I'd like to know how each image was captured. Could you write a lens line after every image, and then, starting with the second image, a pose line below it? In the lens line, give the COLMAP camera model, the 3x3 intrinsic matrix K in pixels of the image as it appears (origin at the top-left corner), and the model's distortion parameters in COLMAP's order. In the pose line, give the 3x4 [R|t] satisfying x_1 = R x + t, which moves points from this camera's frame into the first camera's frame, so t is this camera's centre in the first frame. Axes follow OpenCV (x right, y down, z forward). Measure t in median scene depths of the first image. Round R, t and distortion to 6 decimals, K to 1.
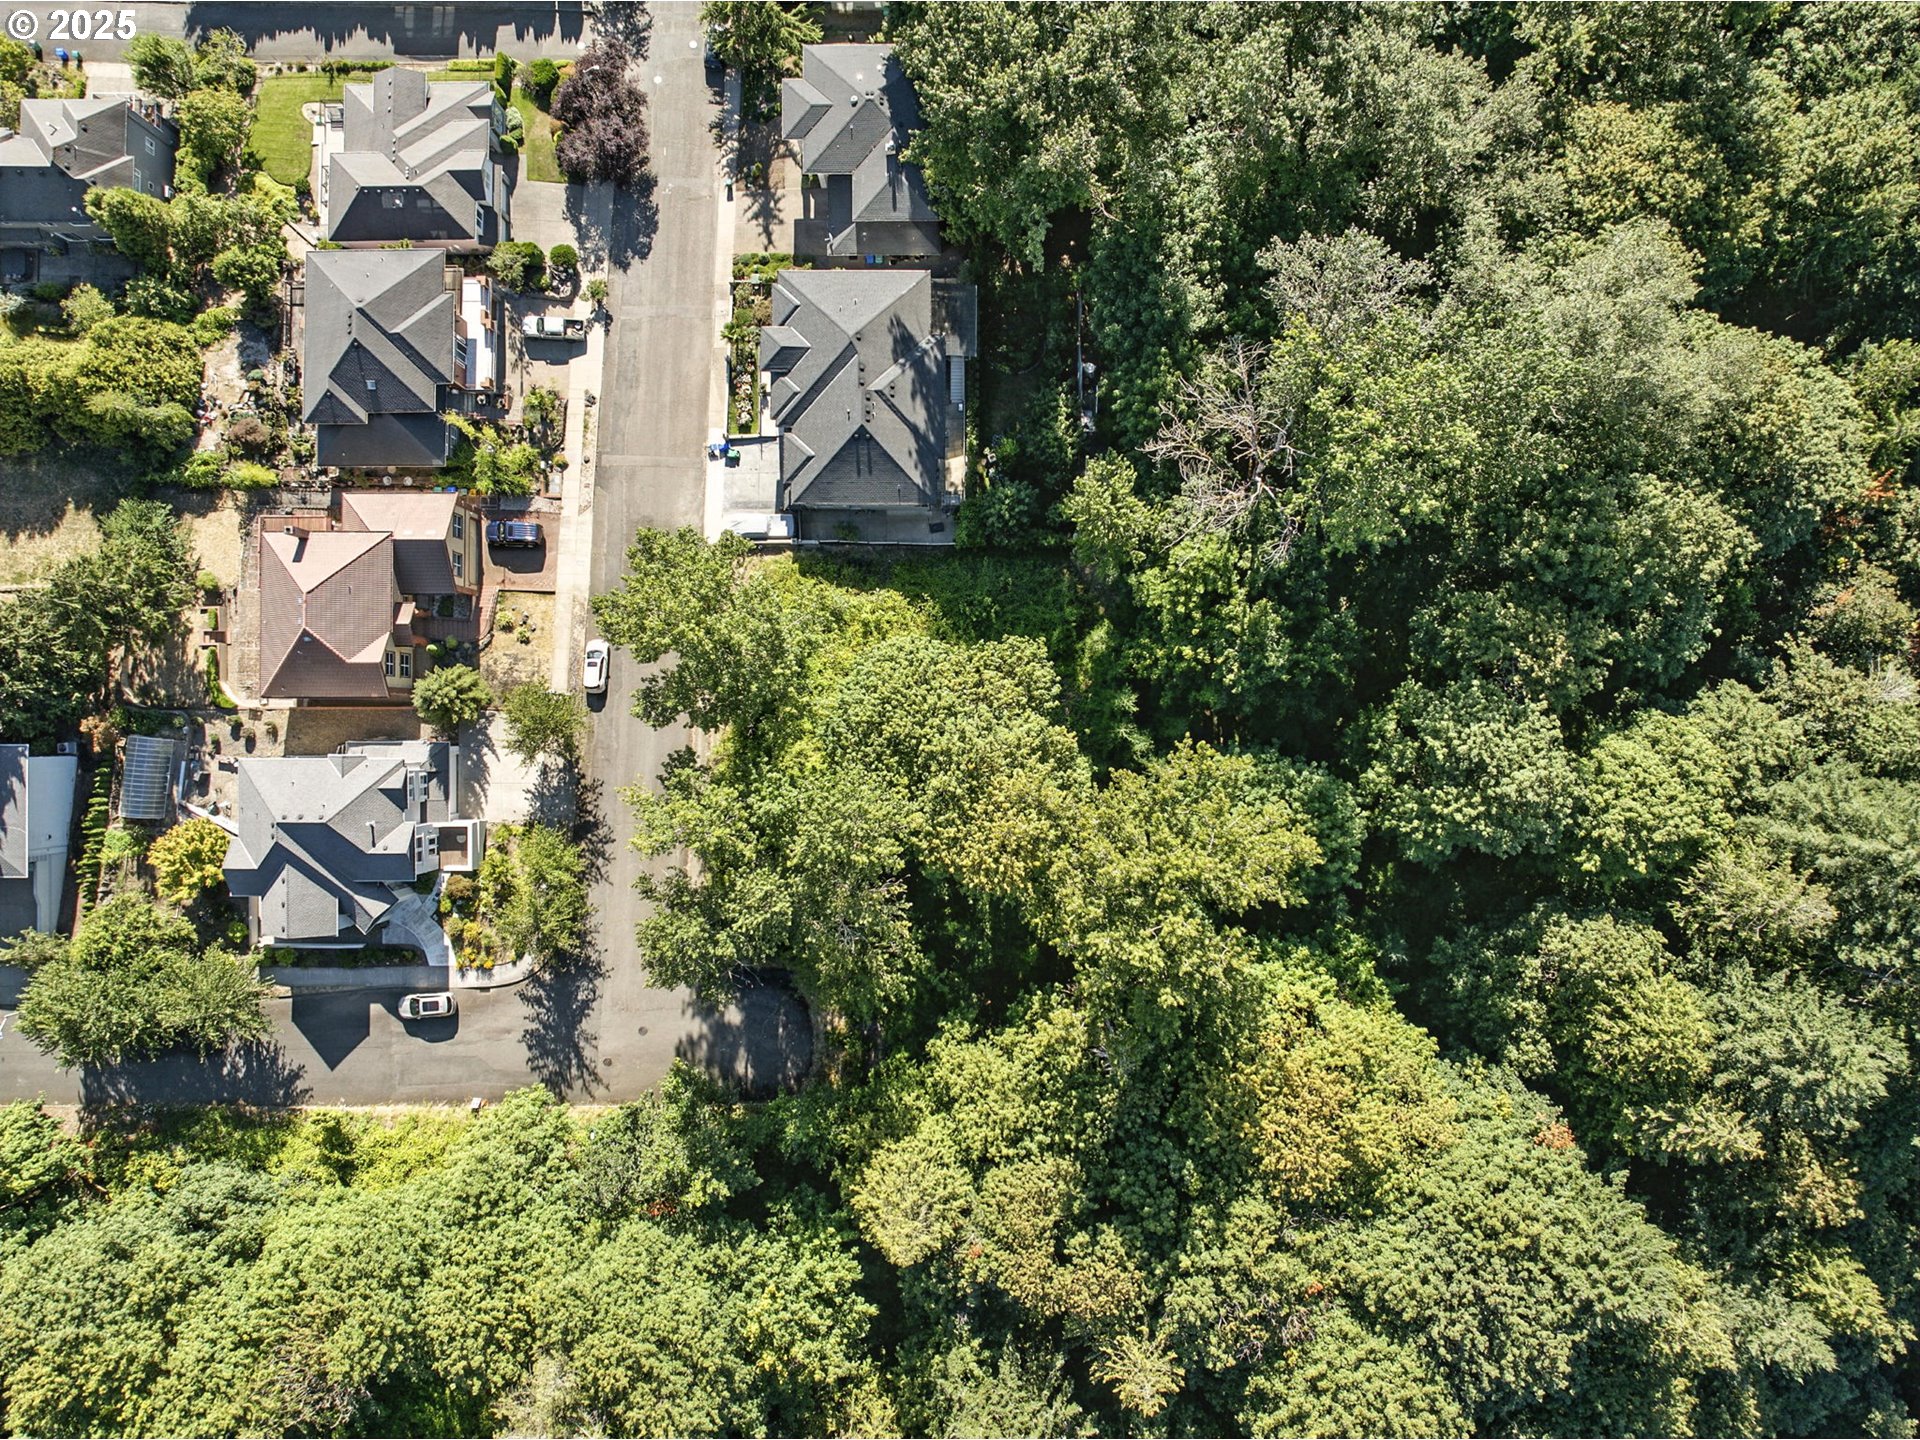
lens RADIAL K [[1344.9, 0, 965.2], [0, 1344.9, 716.3], [0, 0, 1]] dist [-0.041286, 0.004682]
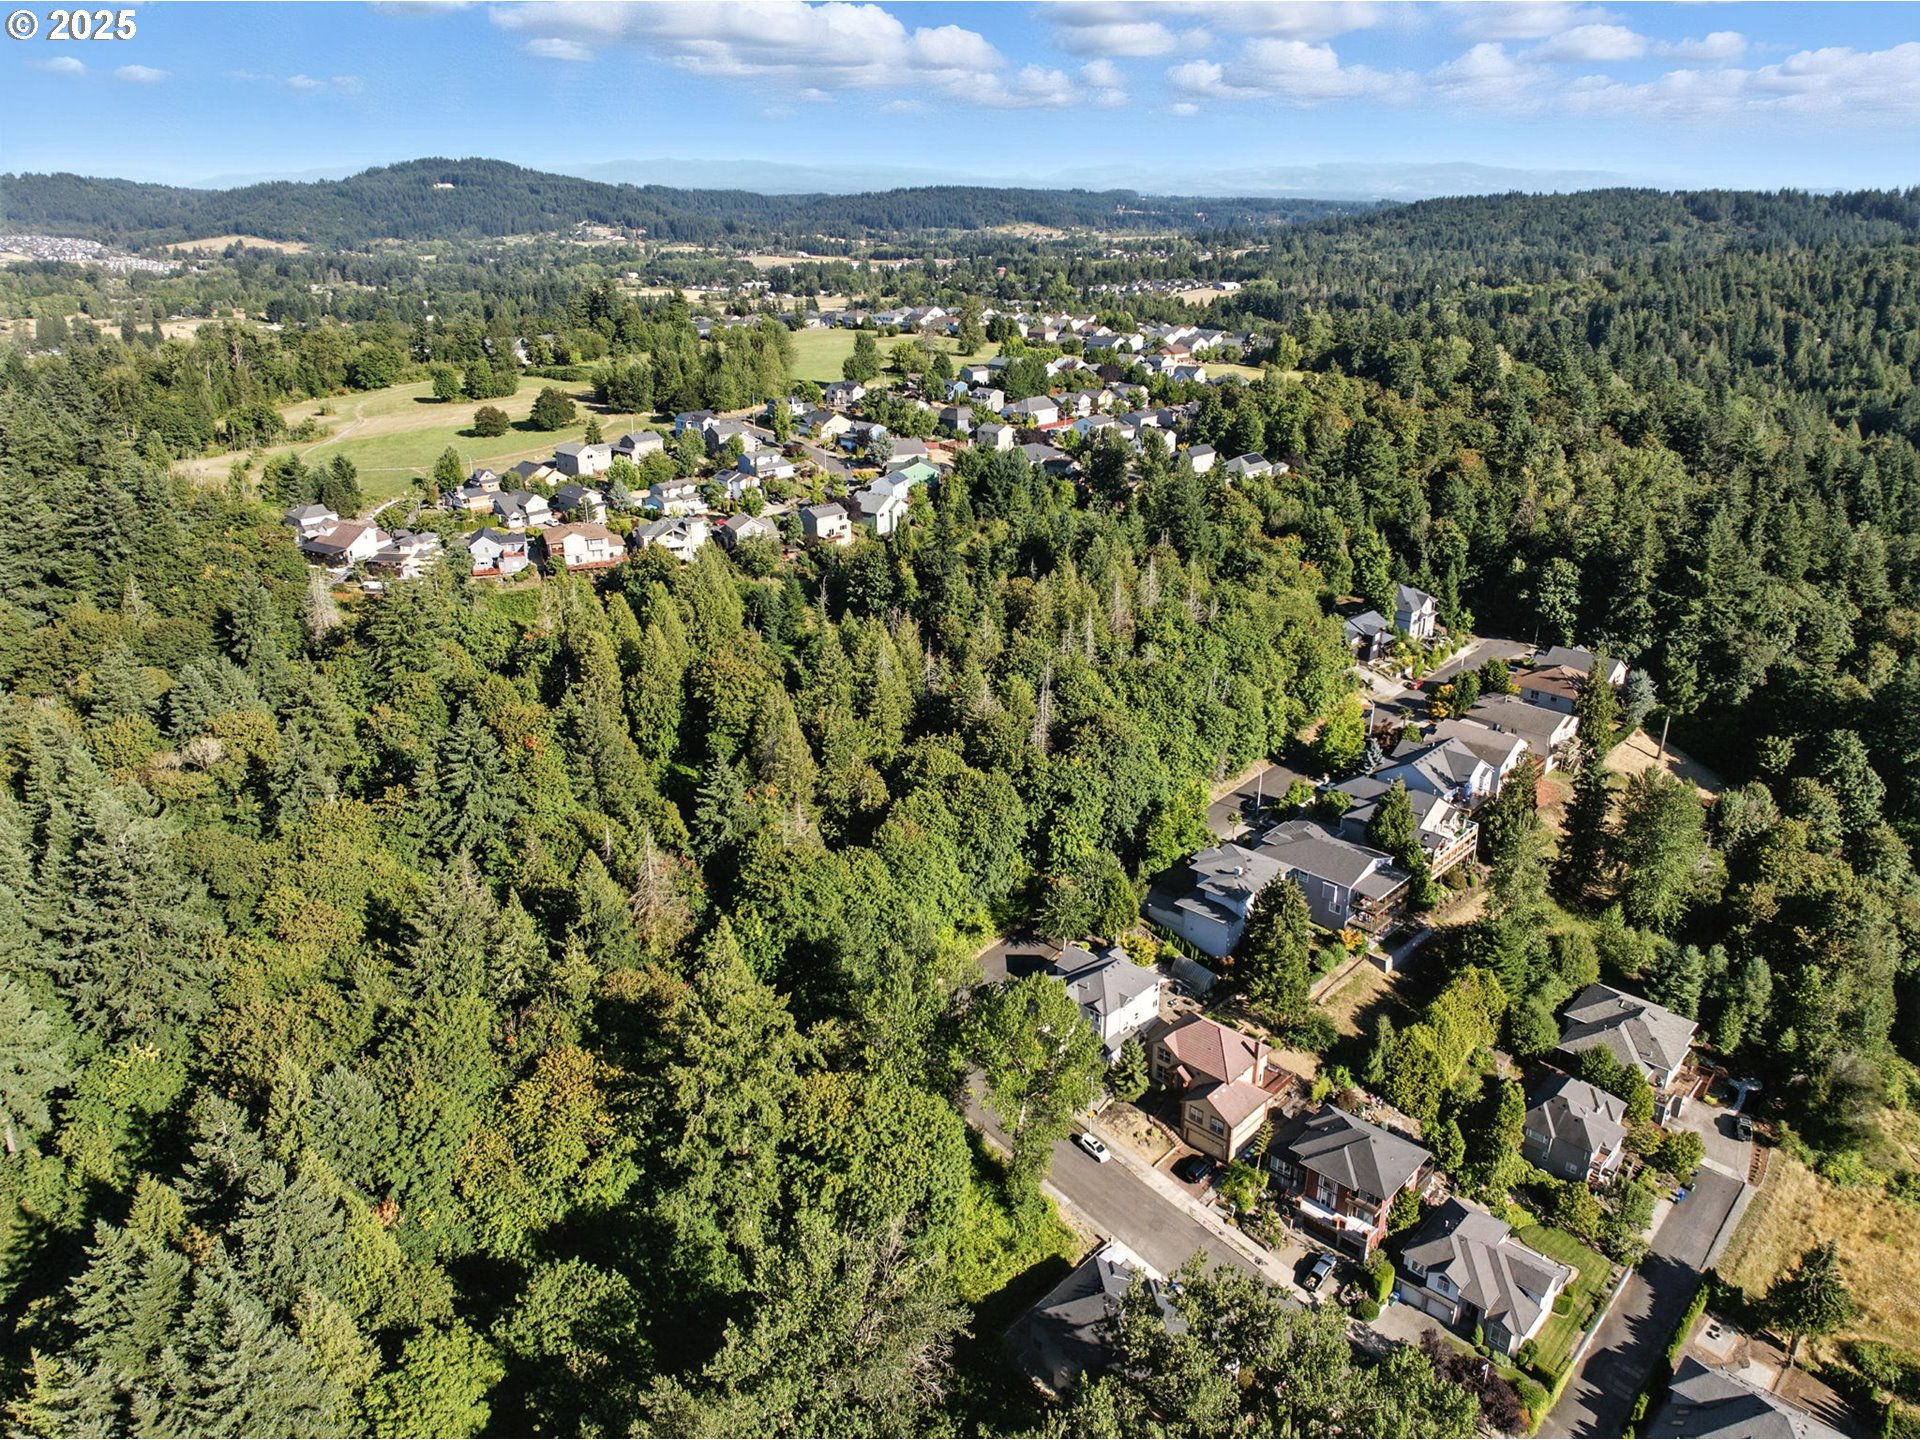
lens RADIAL K [[1344.9, 0, 961.9], [0, 1344.9, 705.0], [0, 0, 1]] dist [-0.041286, 0.004682]
pose [[-0.687034, 0.256047, -0.680017, 0.754391], [-0.726598, -0.234083, 0.645957, -0.818279], [0.006215, 0.937894, 0.346866, 0.004964]]
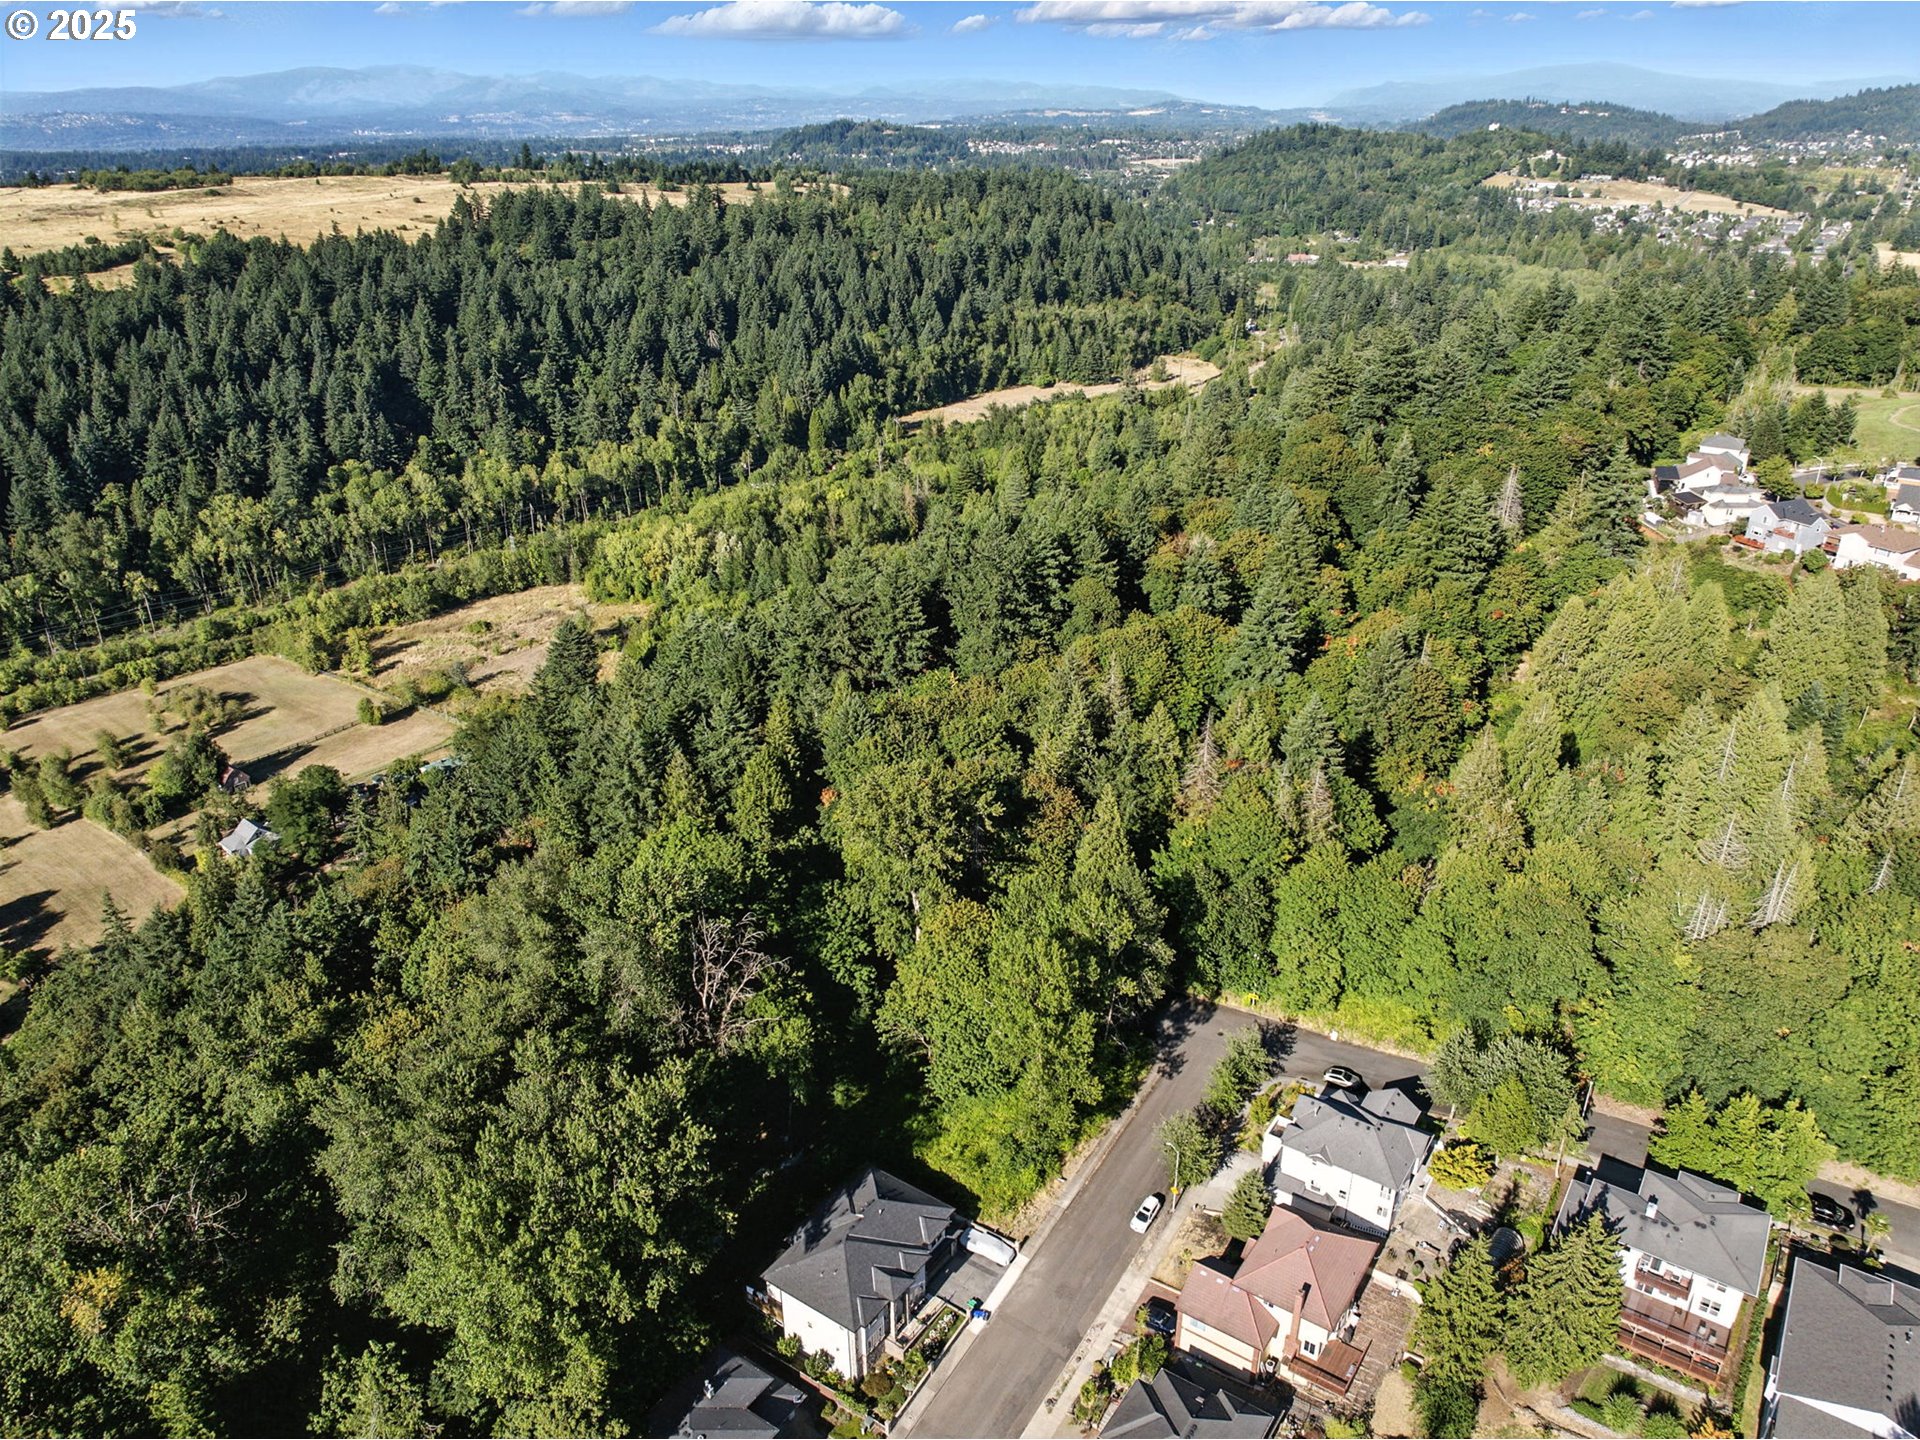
lens RADIAL K [[1344.9, 0, 967.1], [0, 1344.9, 706.3], [0, 0, 1]] dist [-0.041286, 0.004682]
pose [[-0.826568, -0.228576, 0.514333, -0.721522], [0.562822, -0.328928, 0.758313, -1.014971], [-0.004154, 0.916275, 0.400529, 0.006826]]
